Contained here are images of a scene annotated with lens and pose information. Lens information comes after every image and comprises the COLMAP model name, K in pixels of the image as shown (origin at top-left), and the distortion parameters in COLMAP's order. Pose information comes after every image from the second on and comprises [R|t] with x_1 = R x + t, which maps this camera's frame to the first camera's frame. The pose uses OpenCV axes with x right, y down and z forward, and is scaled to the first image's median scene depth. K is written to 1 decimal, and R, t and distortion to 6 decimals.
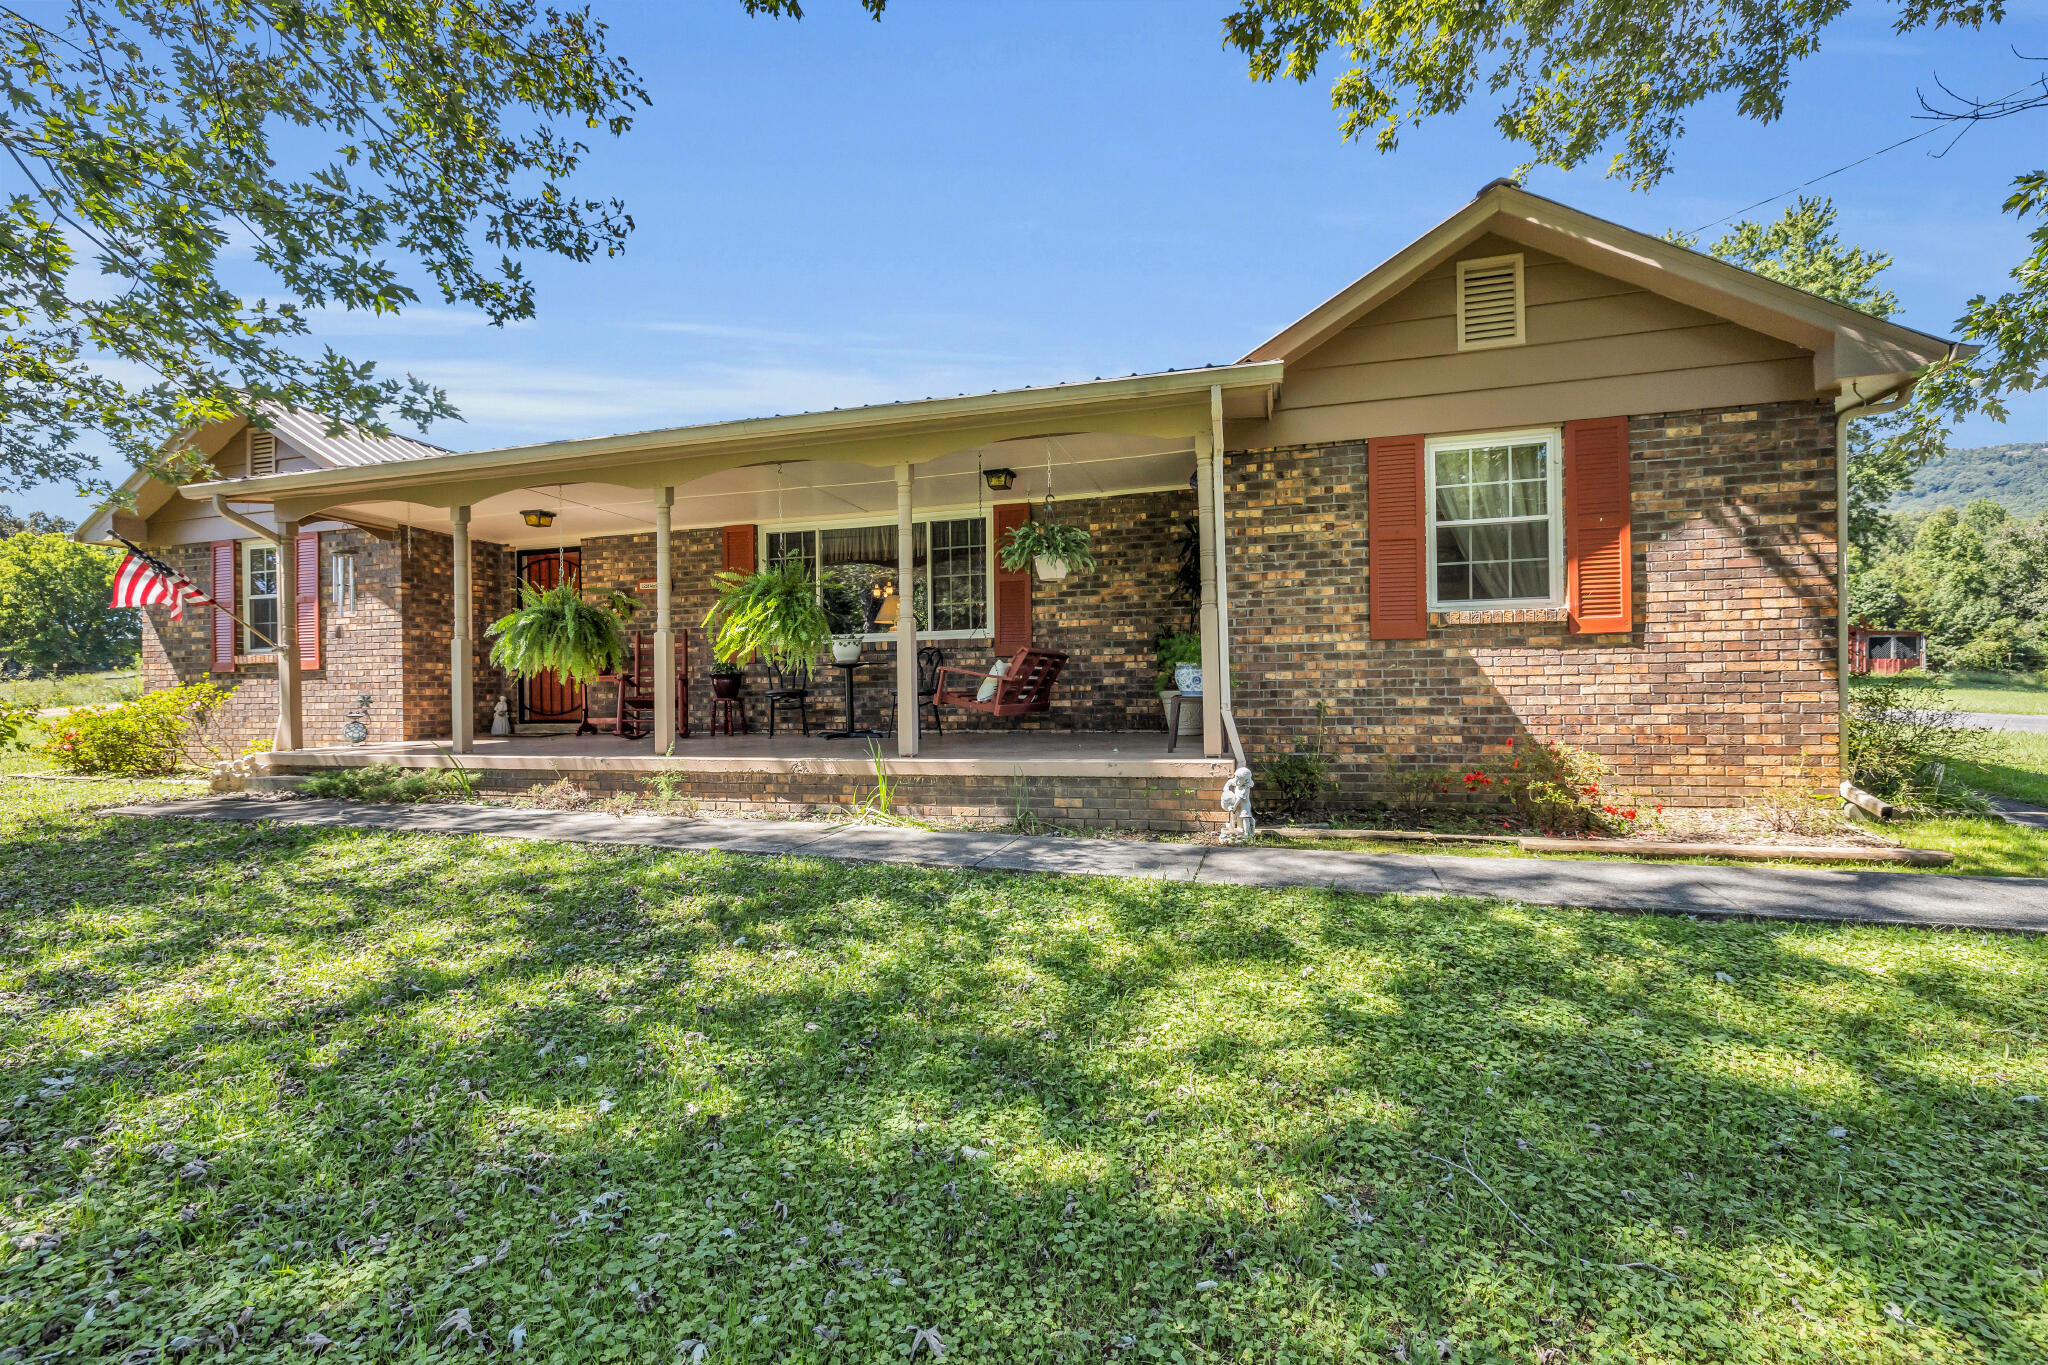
lens RADIAL K [[887.6, 0, 1013.4], [0, 887.6, 681.6], [0, 0, 1]] dist [0.000940, -0.000128]
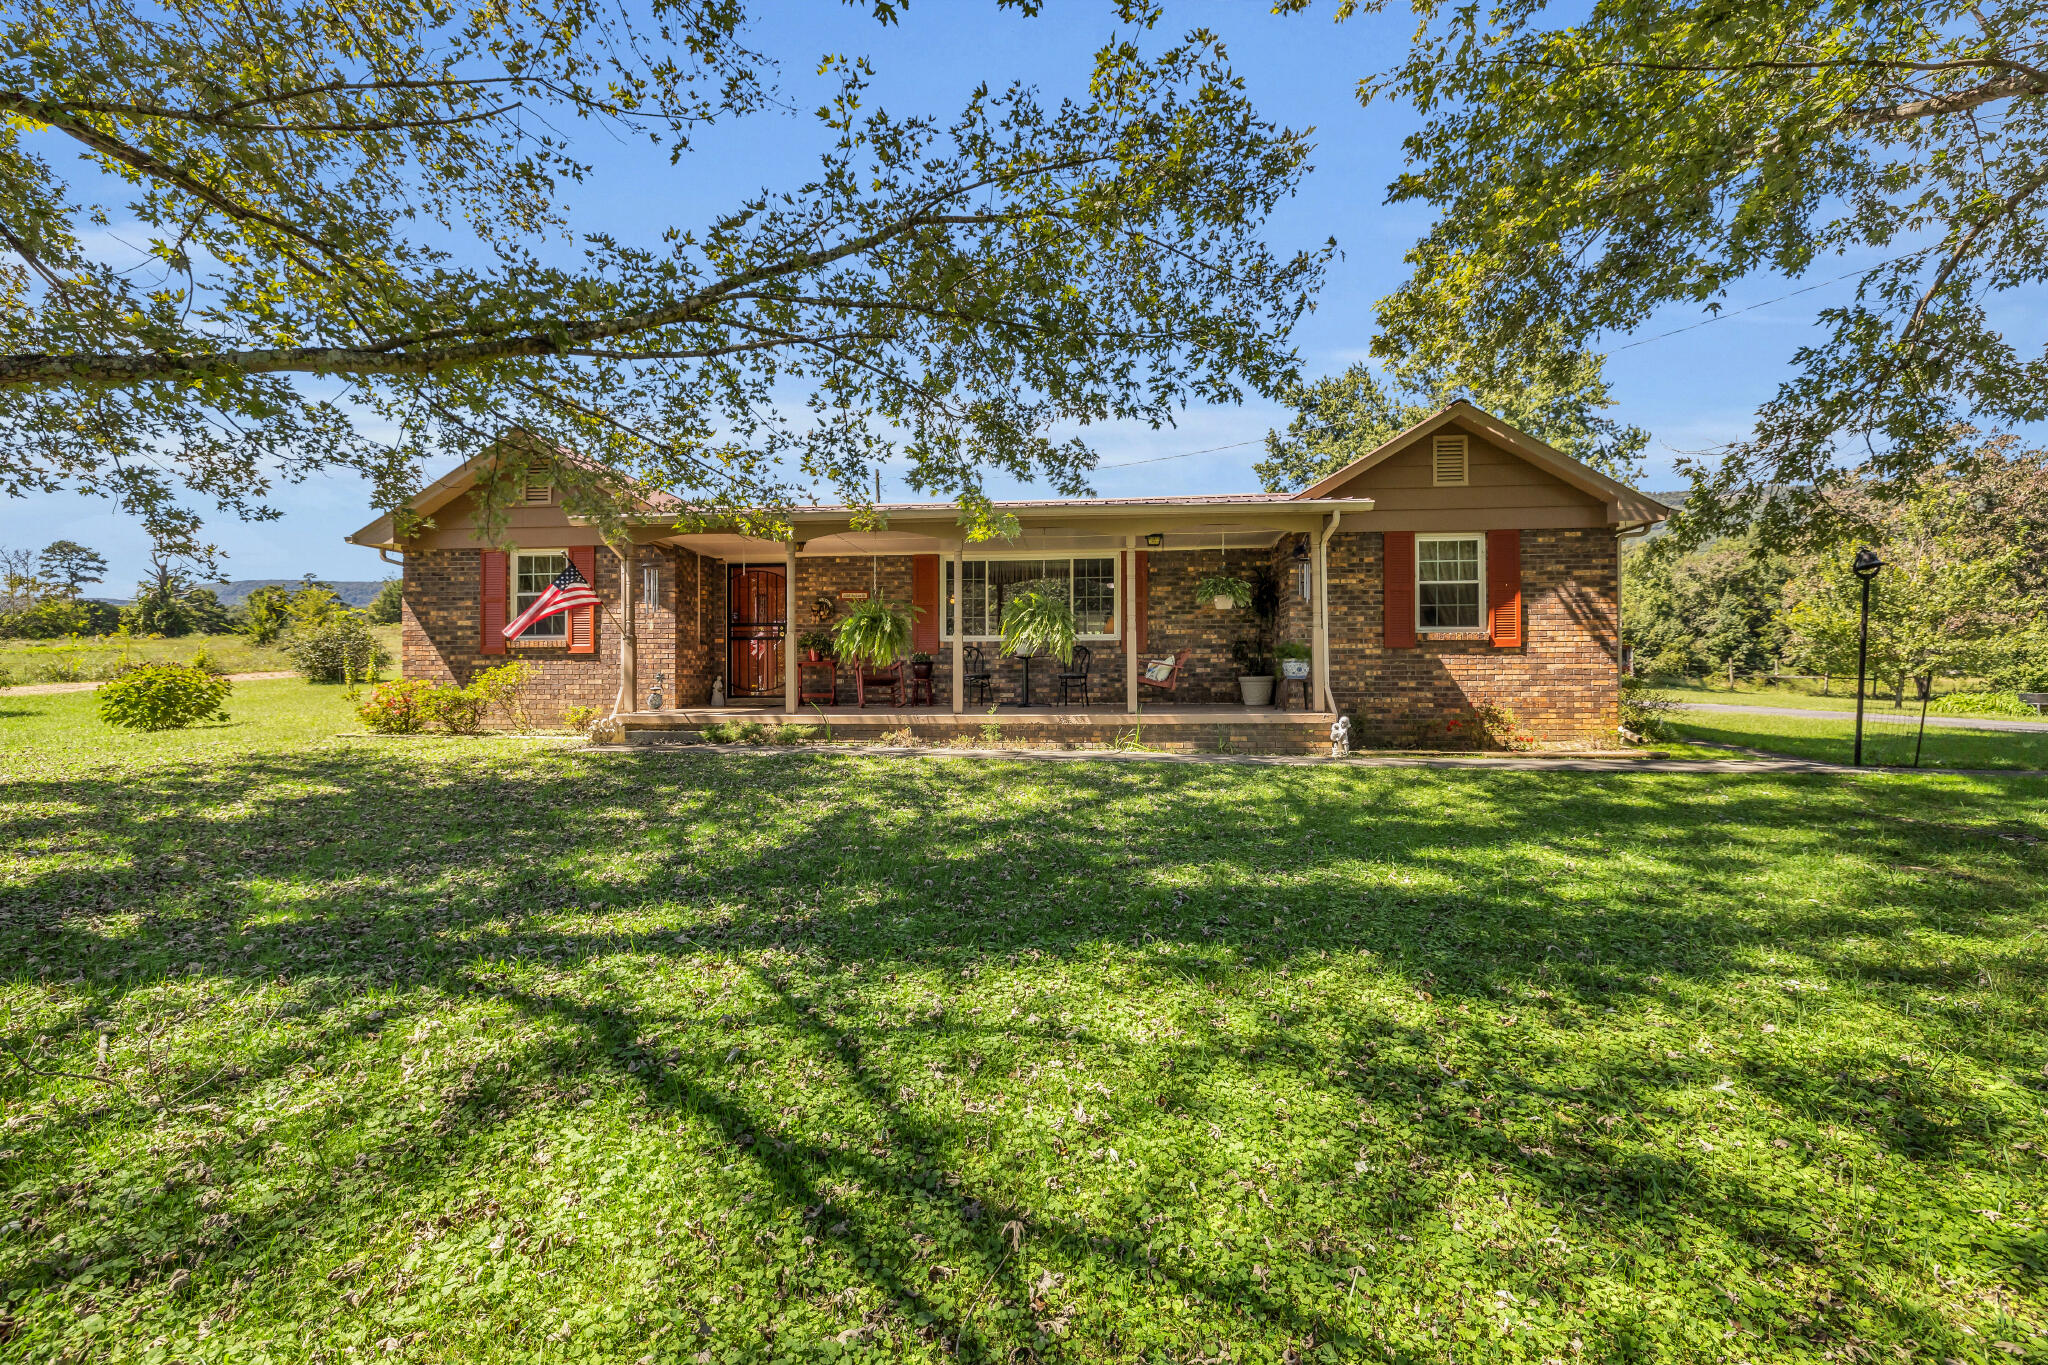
lens RADIAL K [[887.6, 0, 1029.0], [0, 887.6, 668.1], [0, 0, 1]] dist [0.000940, -0.000128]
pose [[0.979061, 0.015152, 0.203002, -0.657562], [-0.012916, 0.999841, -0.012331, 0.023645], [-0.203157, 0.009451, 0.979101, -0.579972]]
